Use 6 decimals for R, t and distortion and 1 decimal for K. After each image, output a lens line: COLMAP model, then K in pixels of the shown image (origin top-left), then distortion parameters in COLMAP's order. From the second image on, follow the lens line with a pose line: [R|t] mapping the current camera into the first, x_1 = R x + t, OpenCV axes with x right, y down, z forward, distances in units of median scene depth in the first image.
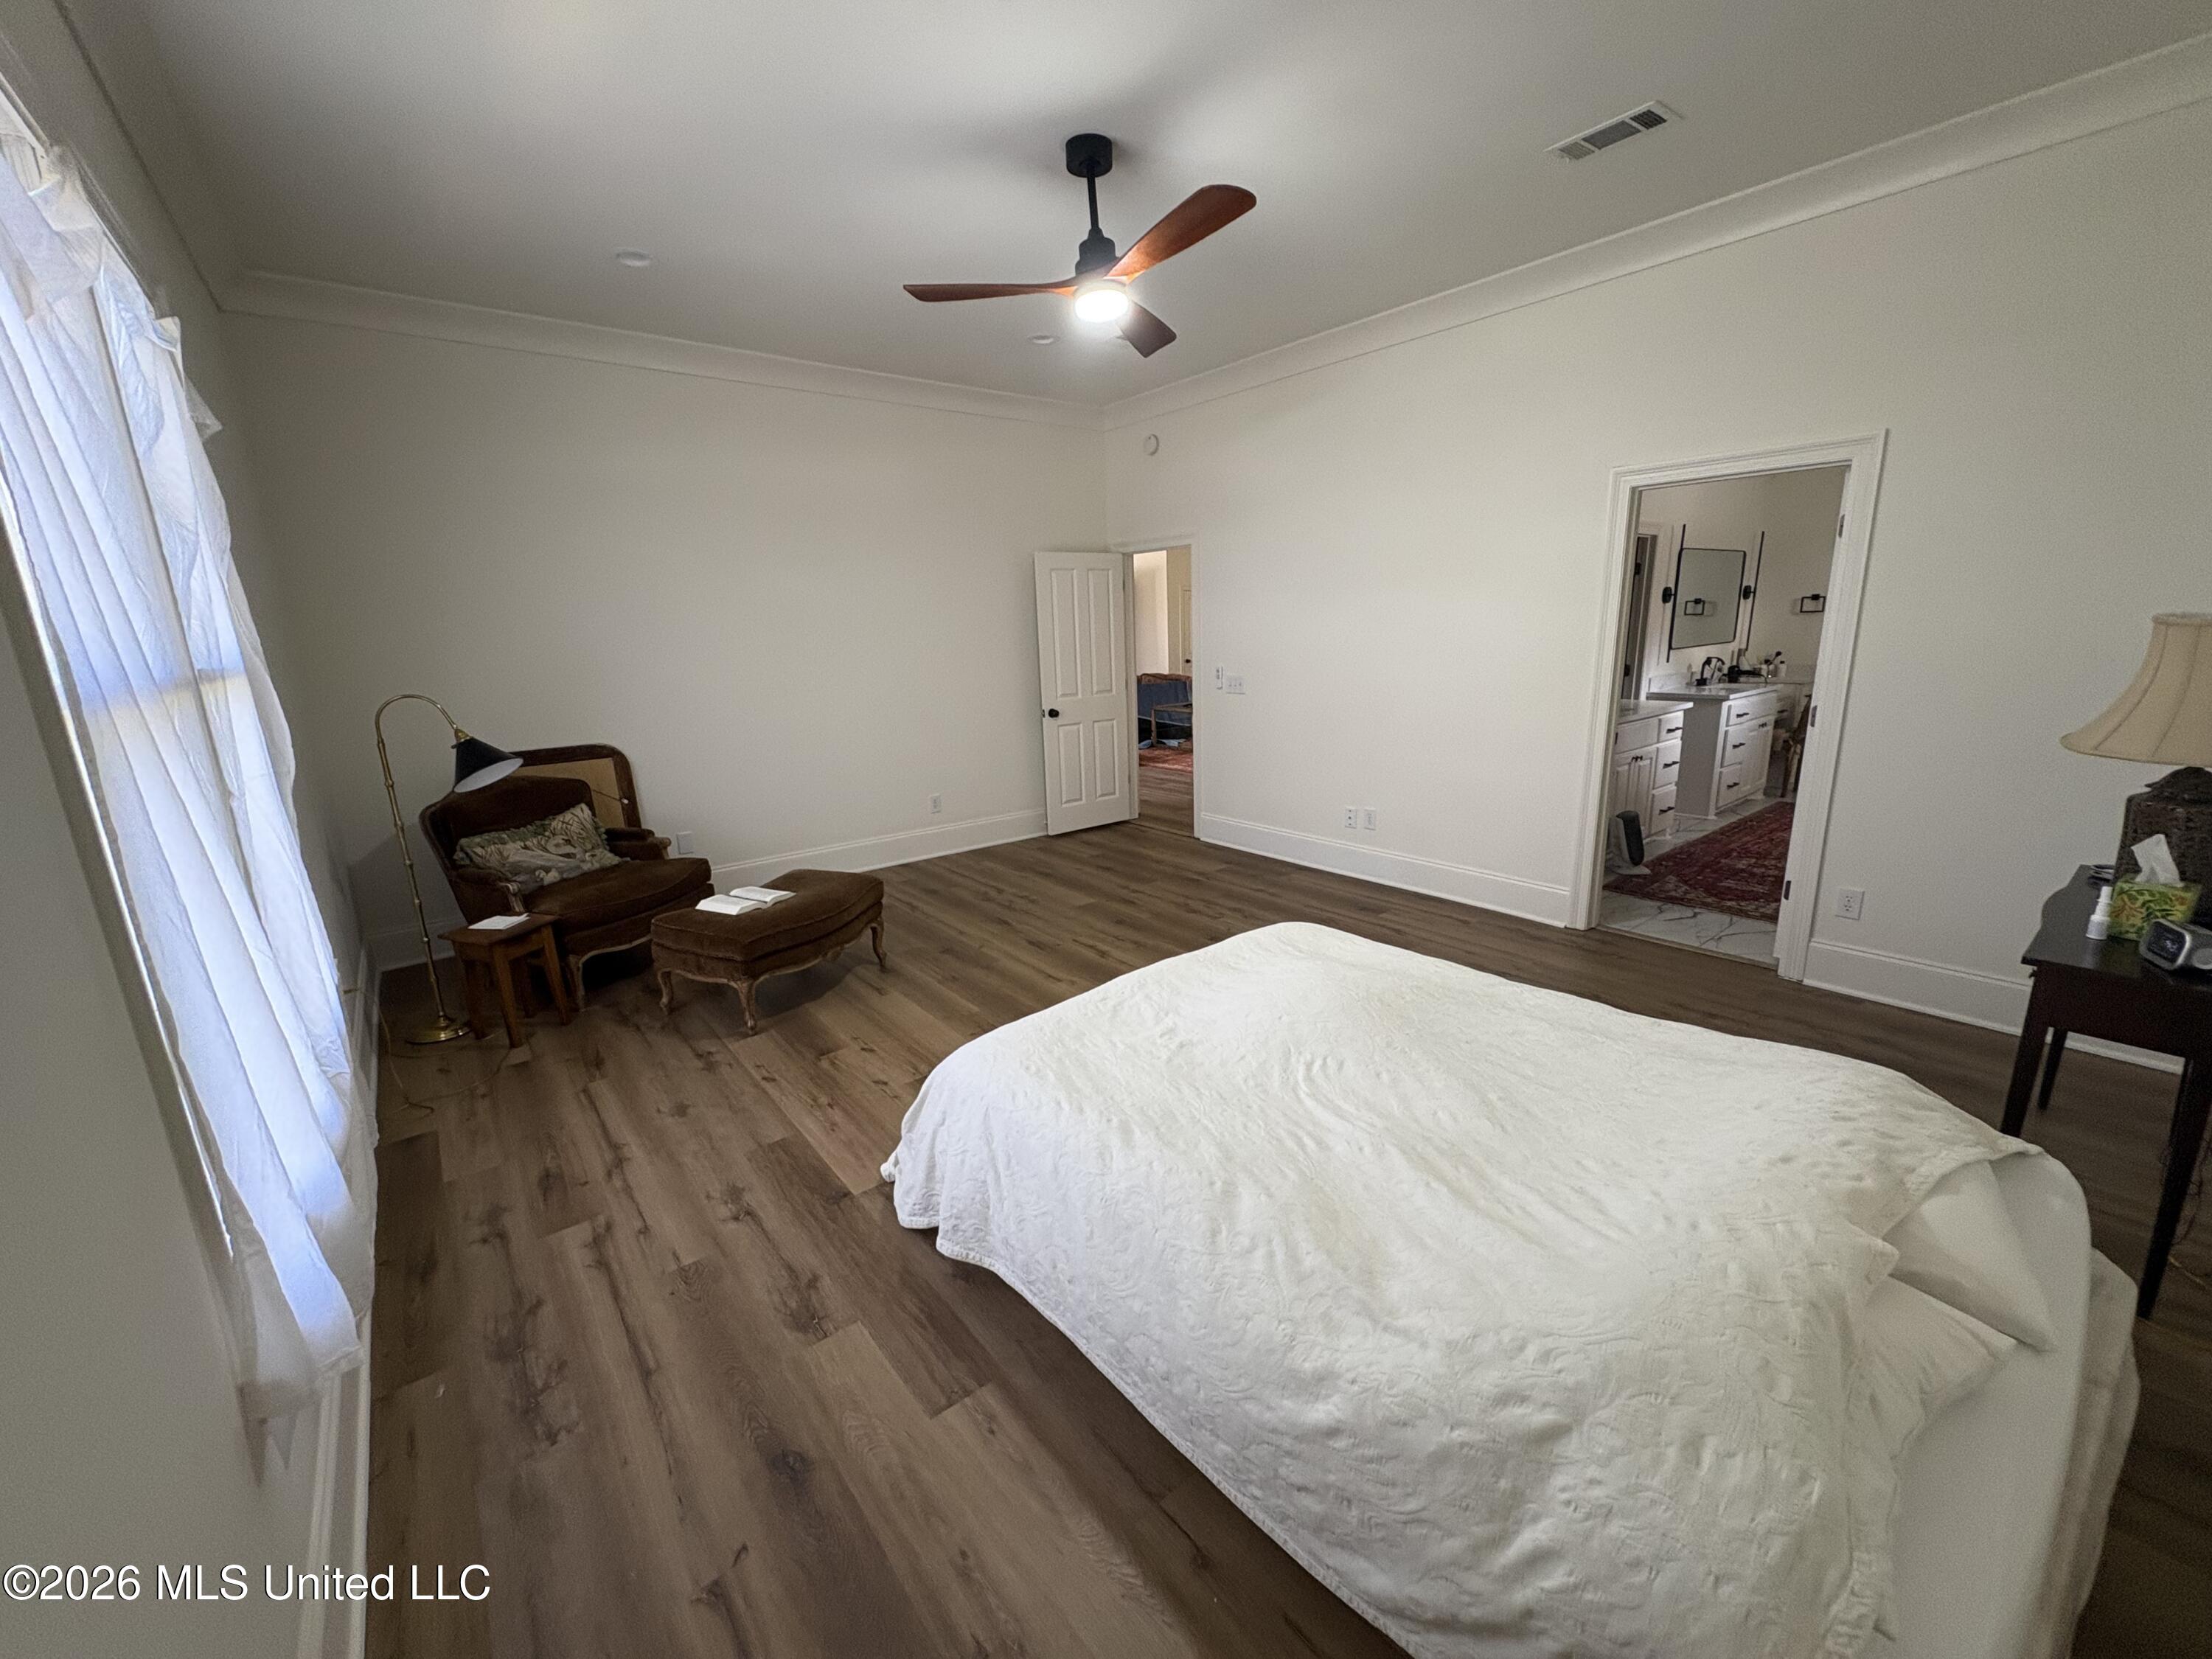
lens RADIAL K [[879.9, 0, 1106.0], [0, 879.9, 829.5], [0, 0, 1]] dist [0.000609, -0.000272]
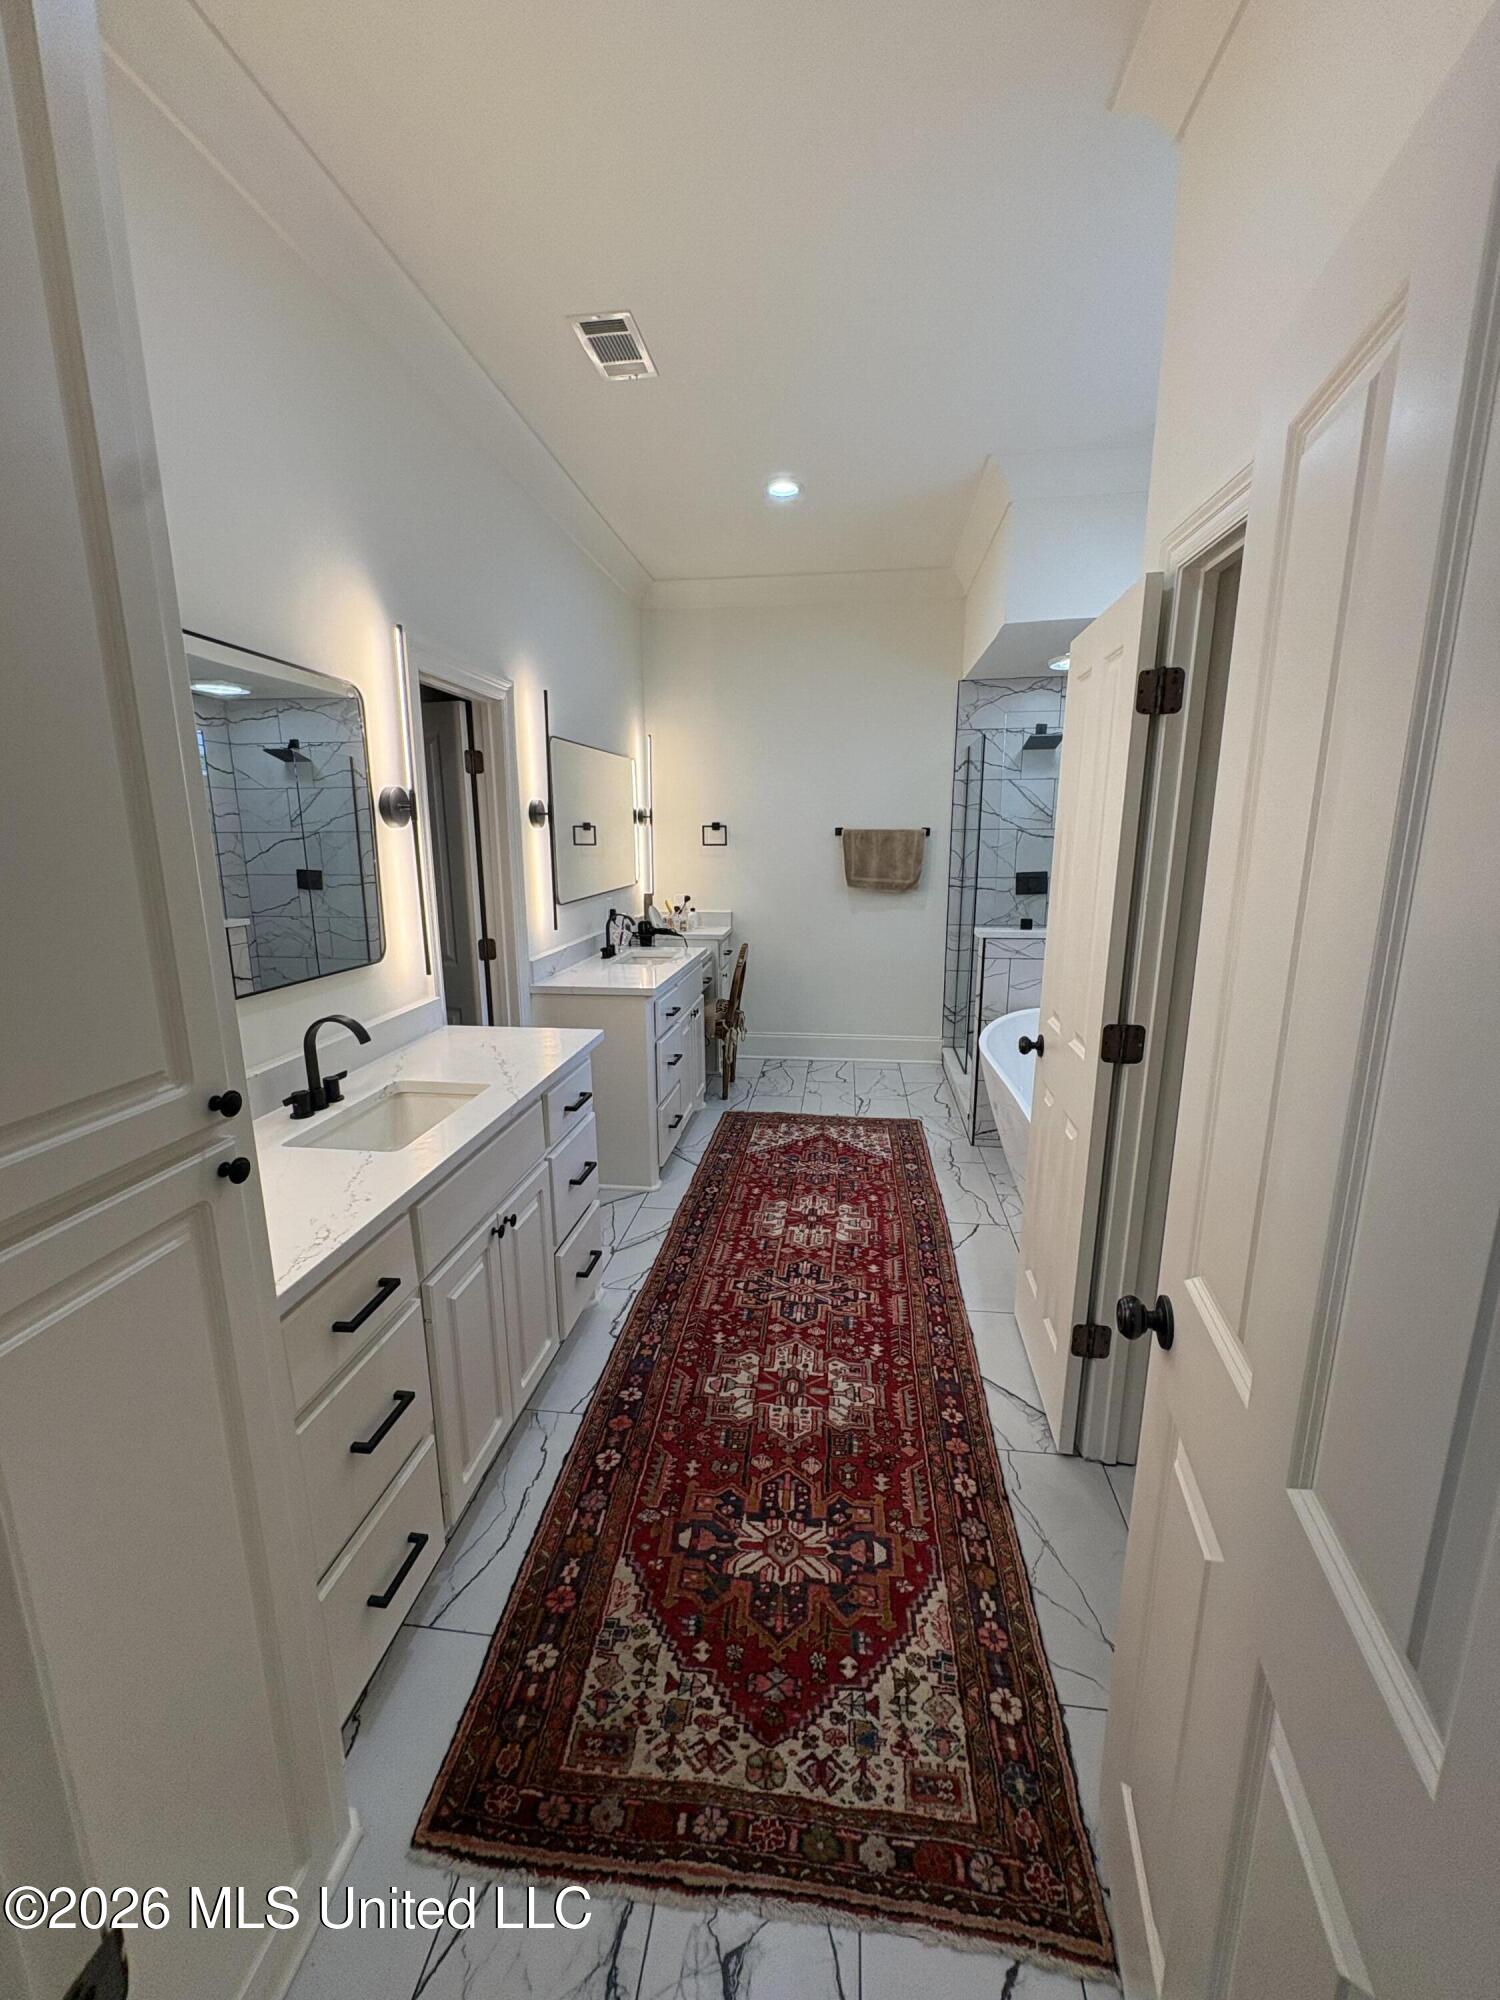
lens RADIAL K [[795.5, 0, 750.0], [0, 795.5, 1000.0], [0, 0, 1]] dist [0.000609, -0.000272]
pose [[0.717286, -0.117236, 0.686845, 0.483043], [0.137714, 0.990152, 0.025188, -0.184670], [-0.683034, 0.076521, 0.726367, 0.708570]]
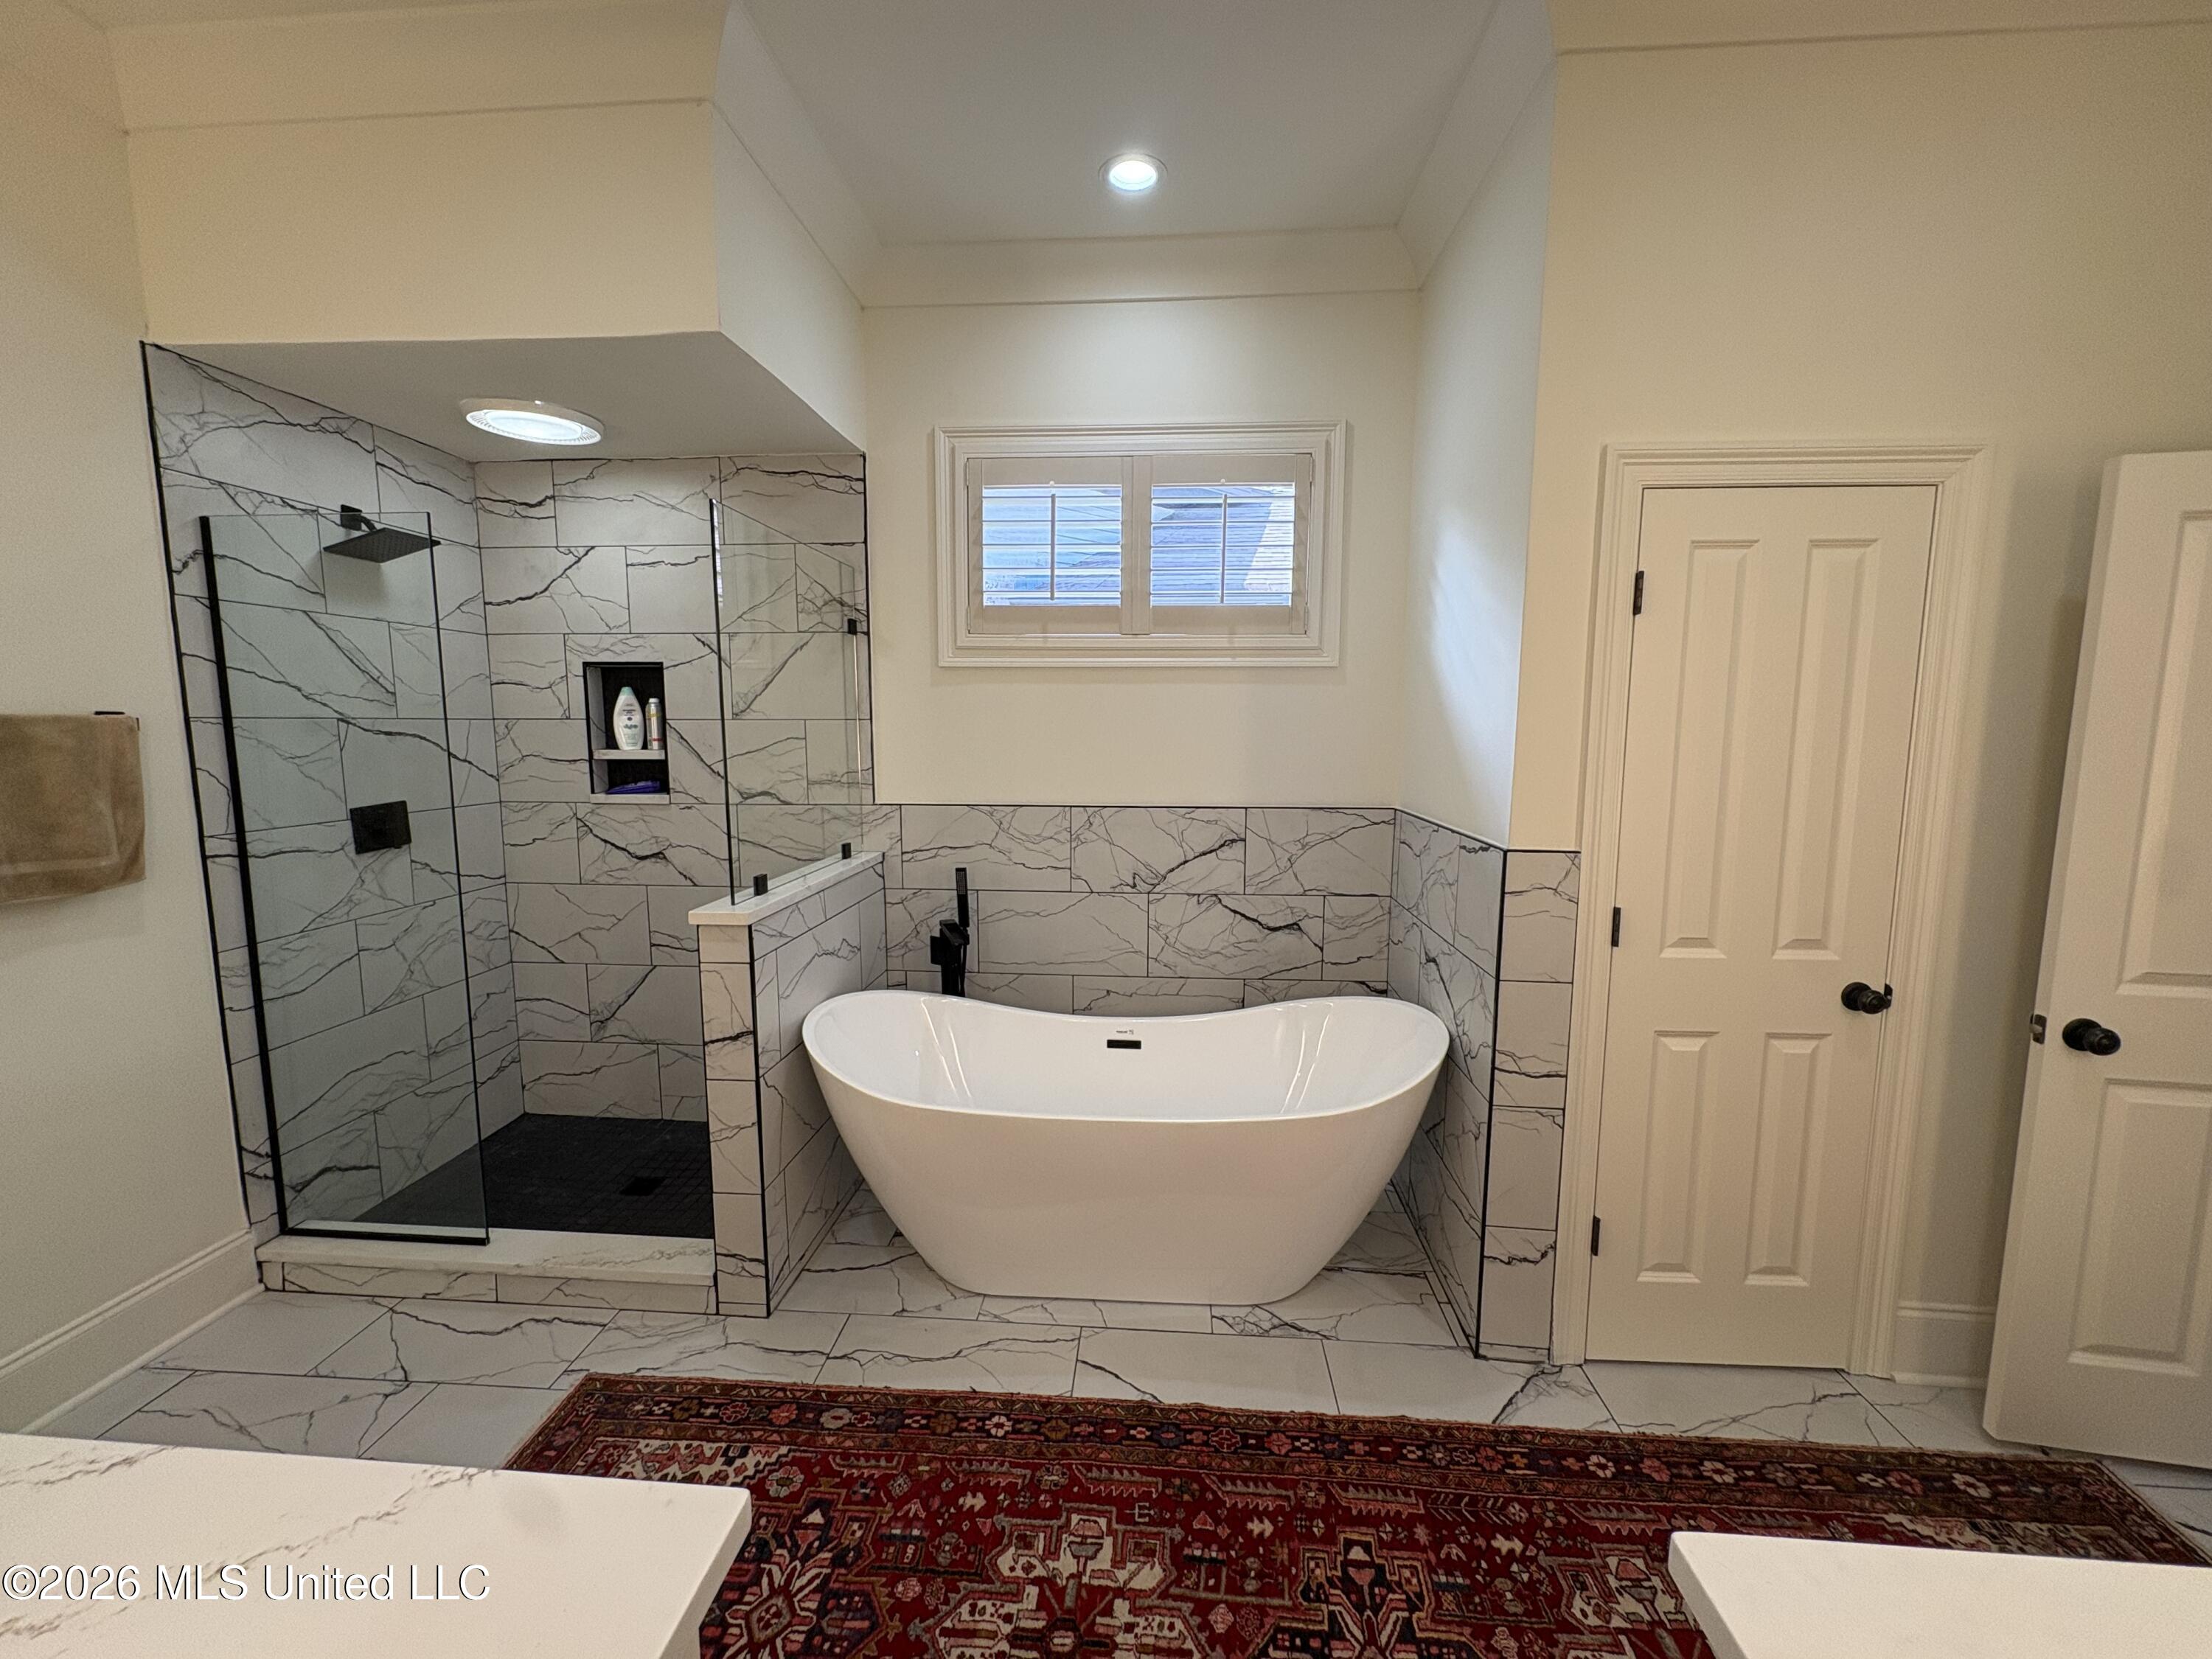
lens RADIAL K [[879.9, 0, 1106.0], [0, 879.9, 829.5], [0, 0, 1]] dist [0.000609, -0.000272]
pose [[-0.734152, -0.050151, 0.677130, 0.741289], [0.172441, 0.950799, 0.257383, -0.316632], [-0.656723, 0.305723, -0.689383, 1.259977]]
